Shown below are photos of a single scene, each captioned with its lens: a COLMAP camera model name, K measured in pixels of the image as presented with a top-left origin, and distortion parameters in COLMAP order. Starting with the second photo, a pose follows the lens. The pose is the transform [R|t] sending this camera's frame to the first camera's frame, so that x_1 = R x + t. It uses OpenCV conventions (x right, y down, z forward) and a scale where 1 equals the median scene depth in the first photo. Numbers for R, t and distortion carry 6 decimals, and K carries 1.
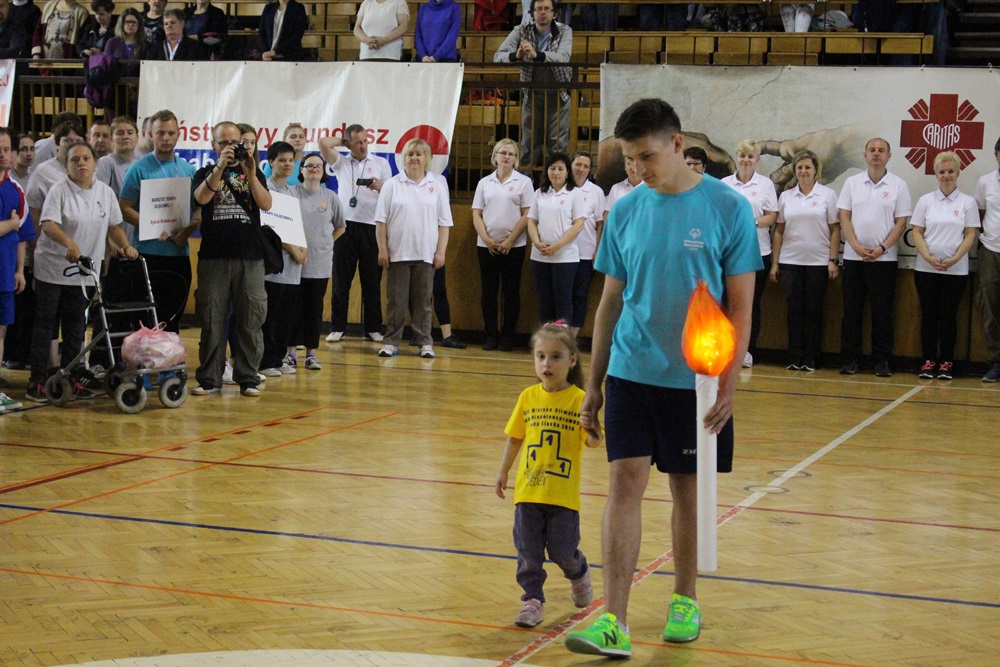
lens RADIAL K [[2017.0, 0, 501.2], [0, 2017.0, 378.6], [0, 0, 1]] dist [0.009236, -0.029557]
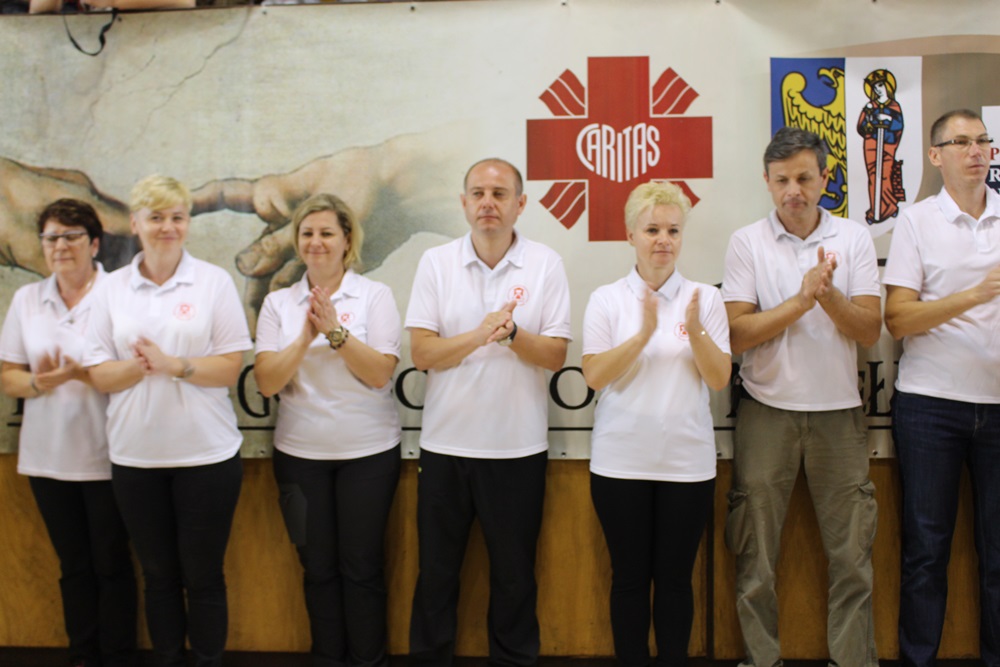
lens RADIAL K [[1556.9, 0, 500.0], [0, 1556.9, 333.5], [0, 0, 1]] dist [-0.050135, -0.119262]
pose [[0.967440, -0.062950, 0.245146, 0.107523], [0.070525, 0.997262, -0.022236, -0.074799], [-0.243075, 0.038801, 0.969231, 0.677318]]
